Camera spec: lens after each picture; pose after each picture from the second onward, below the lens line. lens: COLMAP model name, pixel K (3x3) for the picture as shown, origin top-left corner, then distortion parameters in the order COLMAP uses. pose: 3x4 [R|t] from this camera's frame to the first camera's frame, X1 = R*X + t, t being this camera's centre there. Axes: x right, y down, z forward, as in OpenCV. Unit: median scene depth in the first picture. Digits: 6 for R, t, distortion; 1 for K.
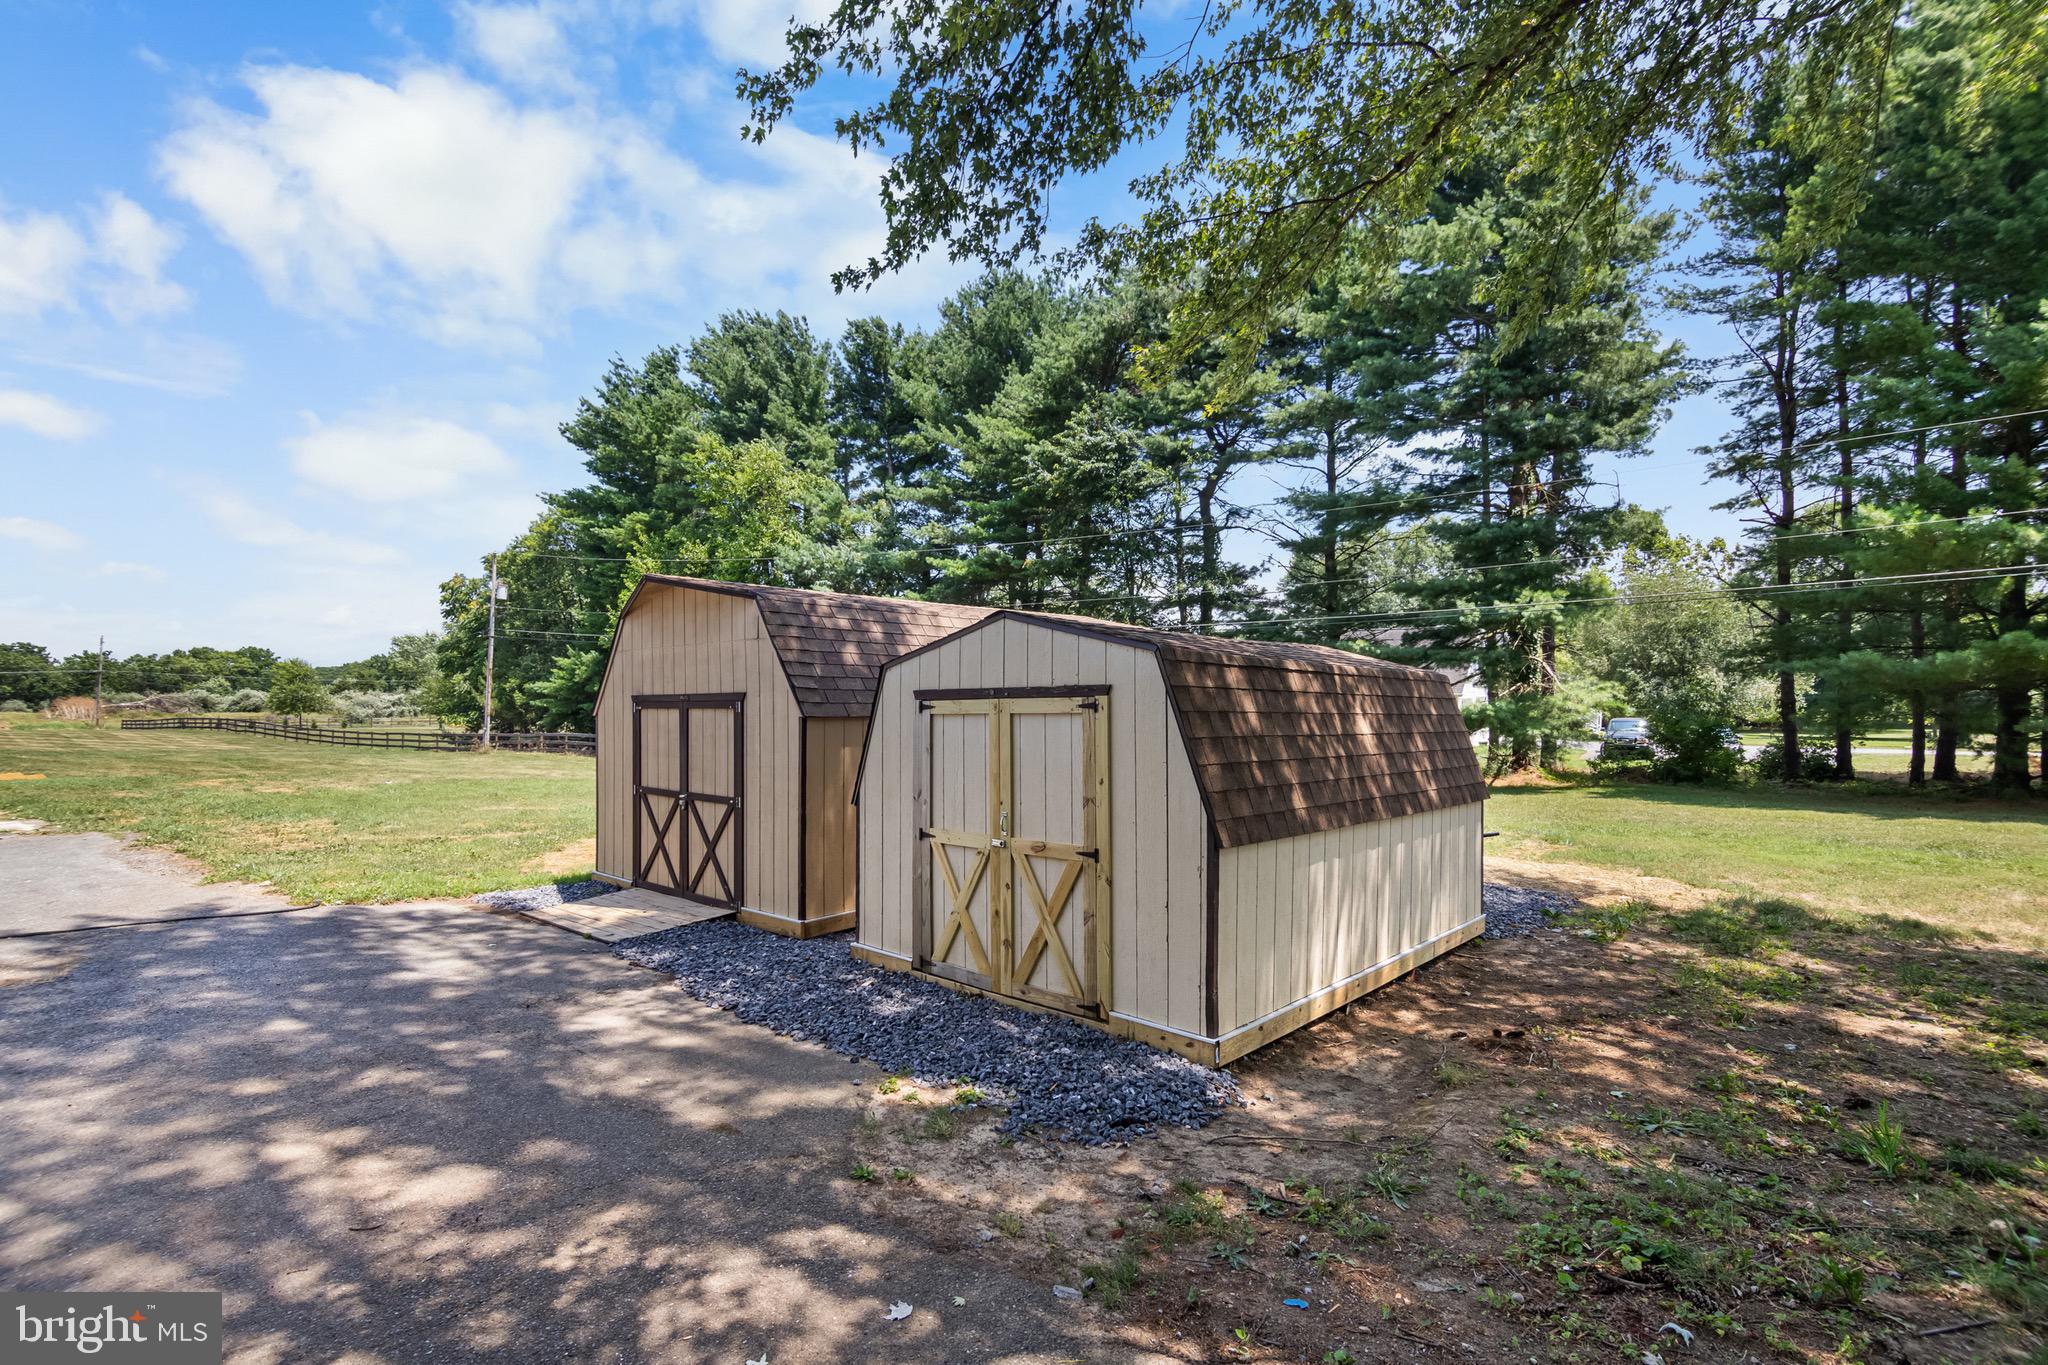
lens RADIAL K [[964.5, 0, 1017.1], [0, 964.5, 683.6], [0, 0, 1]] dist [-0.001743, -0.000311]
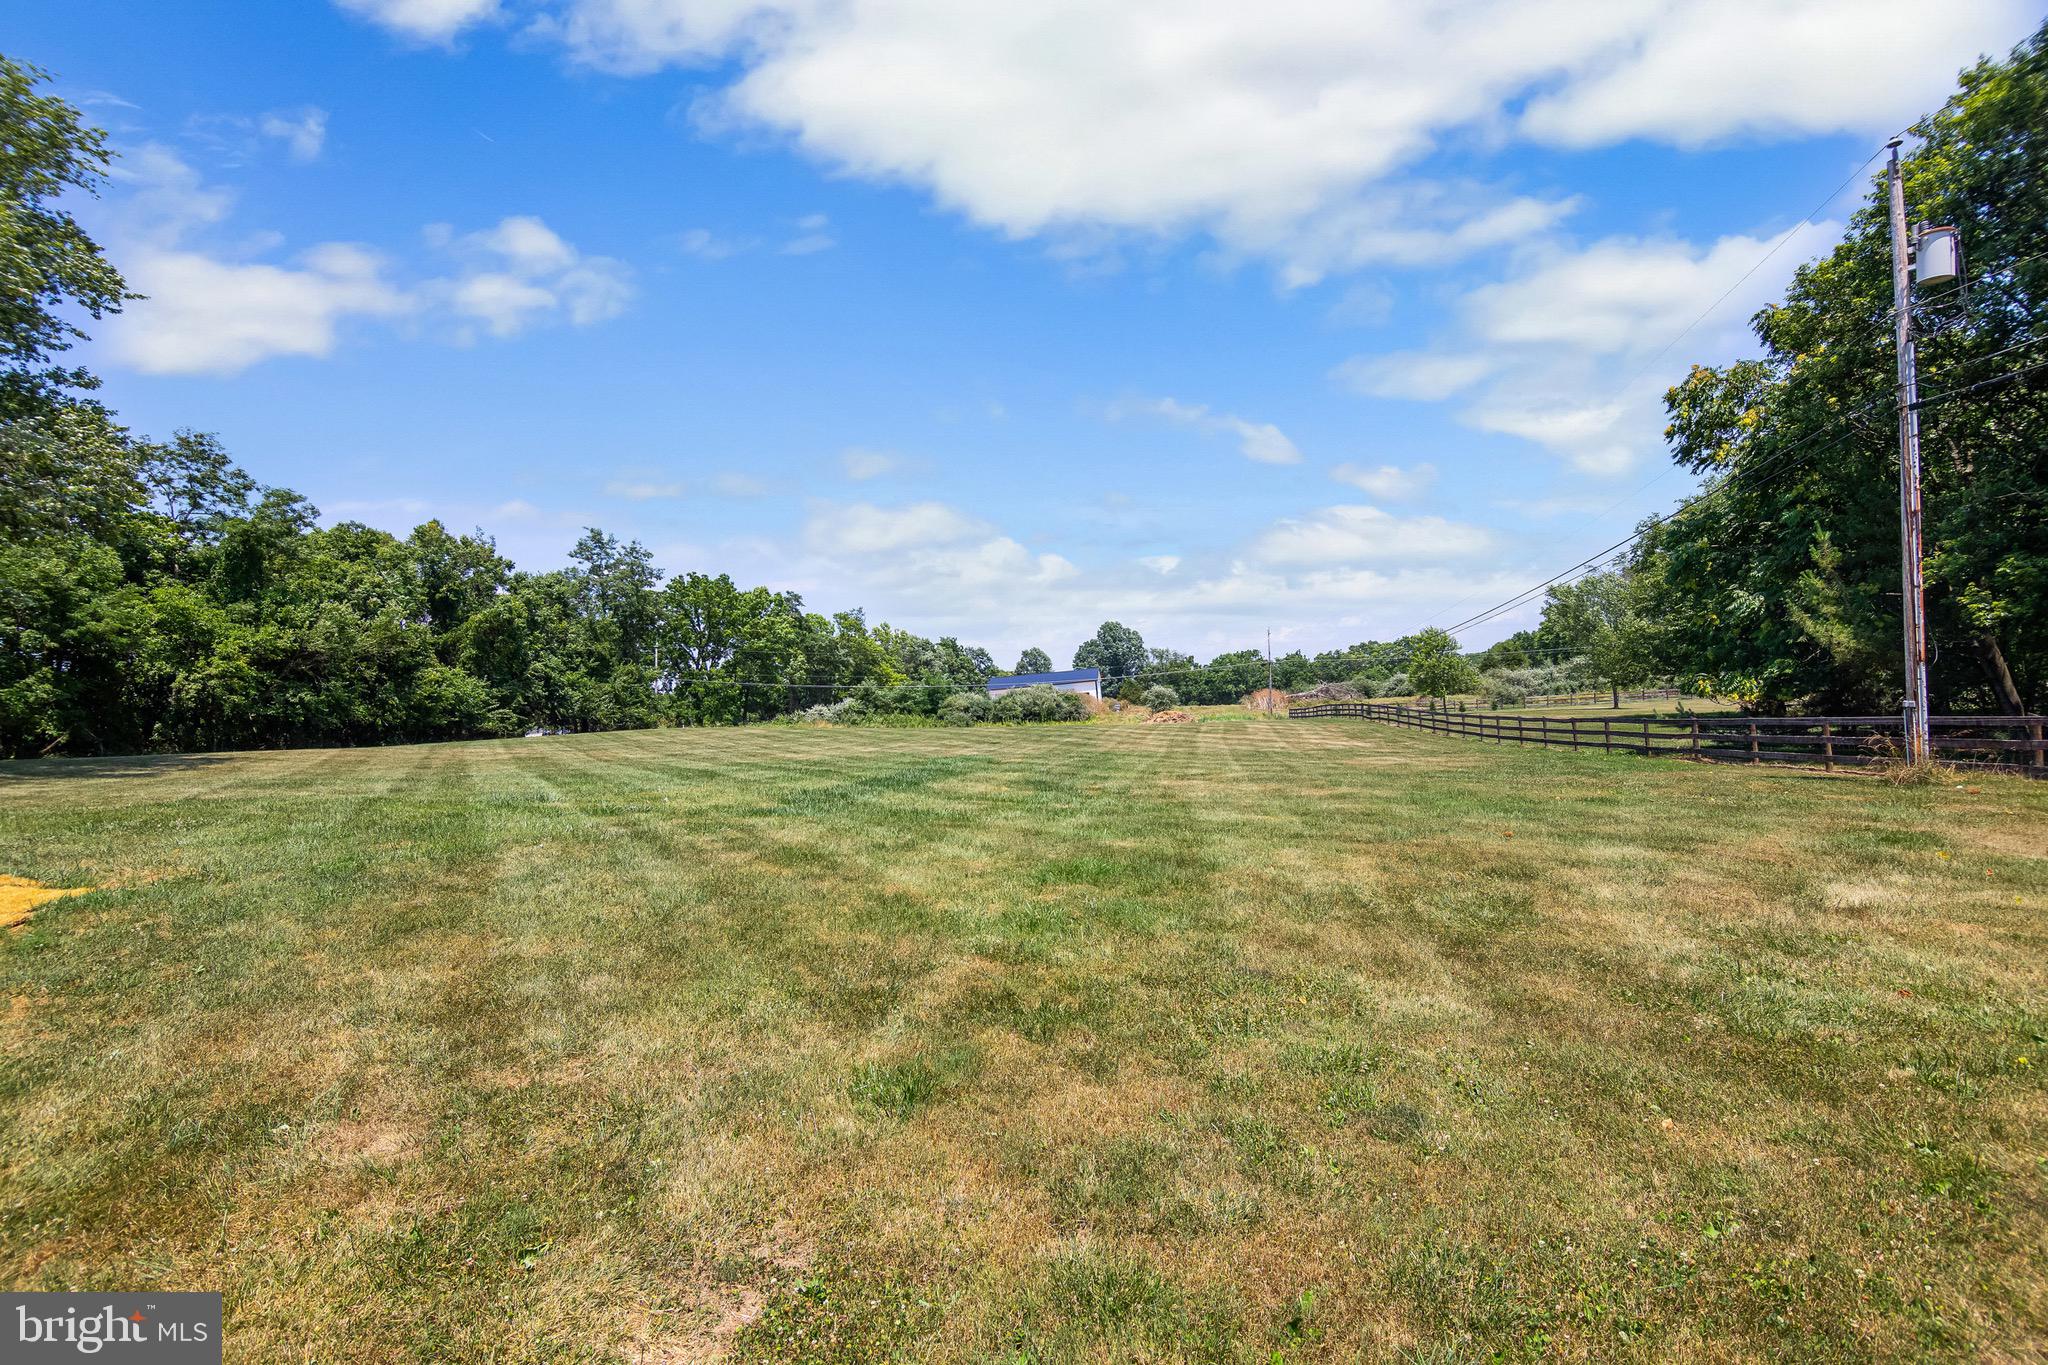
lens RADIAL K [[964.5, 0, 1016.0], [0, 964.5, 682.3], [0, 0, 1]] dist [-0.001743, -0.000311]
pose [[0.481281, -0.056345, -0.874753, -0.146597], [0.074548, 0.996947, -0.023200, 0.009172], [0.873390, -0.054046, 0.484013, 0.207511]]
